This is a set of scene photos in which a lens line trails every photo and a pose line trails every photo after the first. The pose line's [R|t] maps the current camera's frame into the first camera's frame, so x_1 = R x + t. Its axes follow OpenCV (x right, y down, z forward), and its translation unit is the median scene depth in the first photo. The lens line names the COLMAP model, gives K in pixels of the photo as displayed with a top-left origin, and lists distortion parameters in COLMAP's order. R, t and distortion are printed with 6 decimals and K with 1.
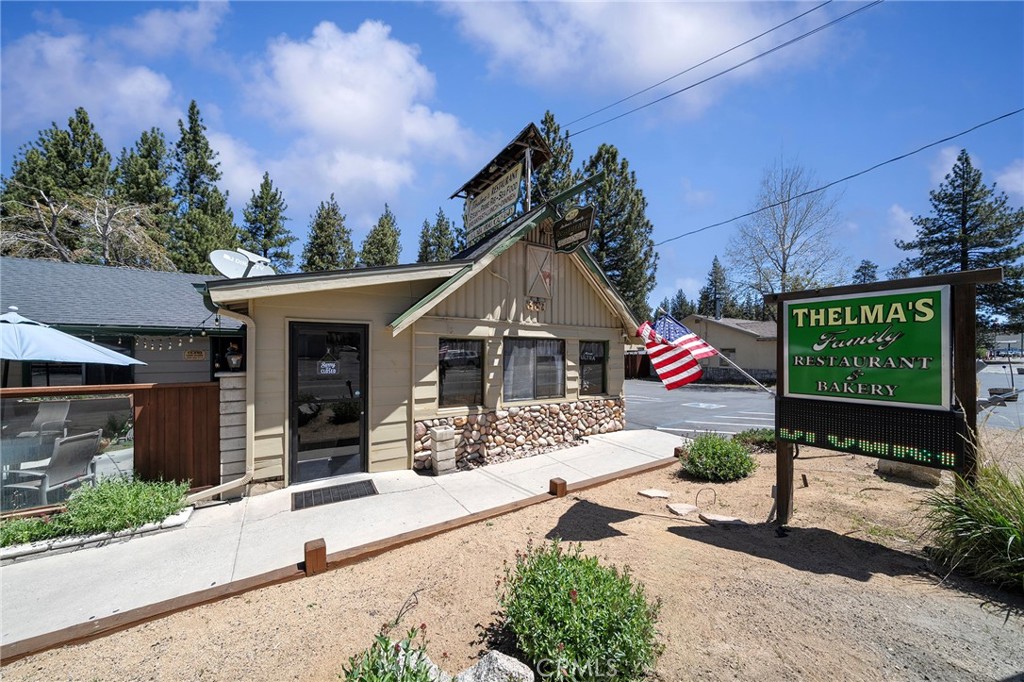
lens RADIAL K [[355.6, 0, 496.6], [0, 355.6, 354.0], [0, 0, 1]] dist [-0.000607, -0.000078]
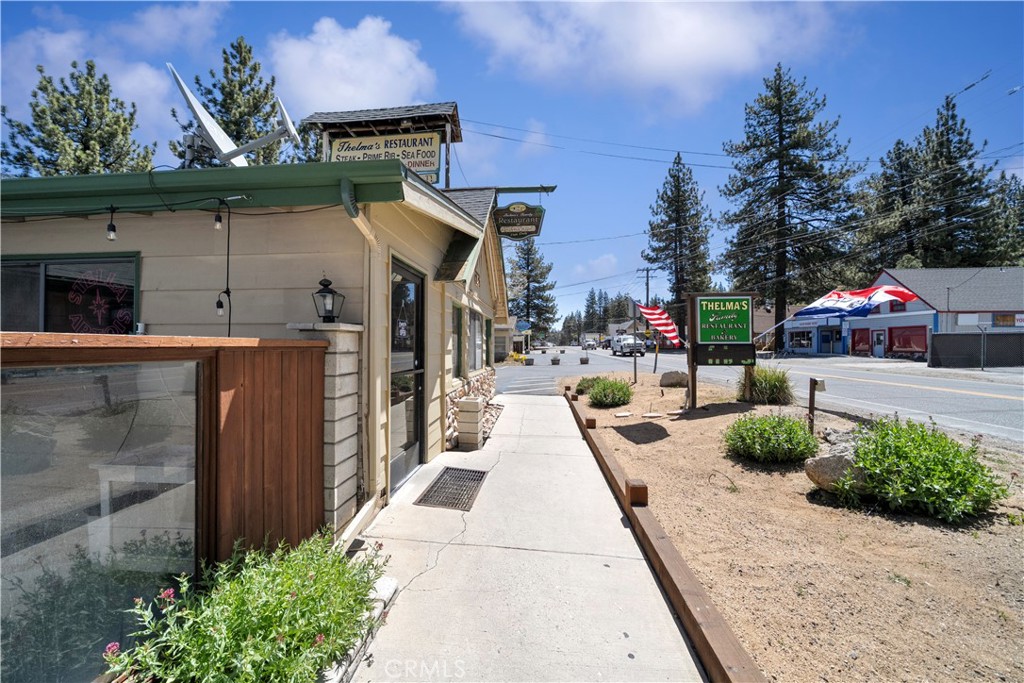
lens RADIAL K [[358.8, 0, 512.0], [0, 358.8, 341.5], [0, 0, 1]] dist [-0.000277, -0.000004]
pose [[0.595912, 0.006253, 0.803025, -1.650954], [0.006456, 0.999900, -0.012577, 0.139632], [-0.803024, 0.012679, 0.595812, 0.690029]]
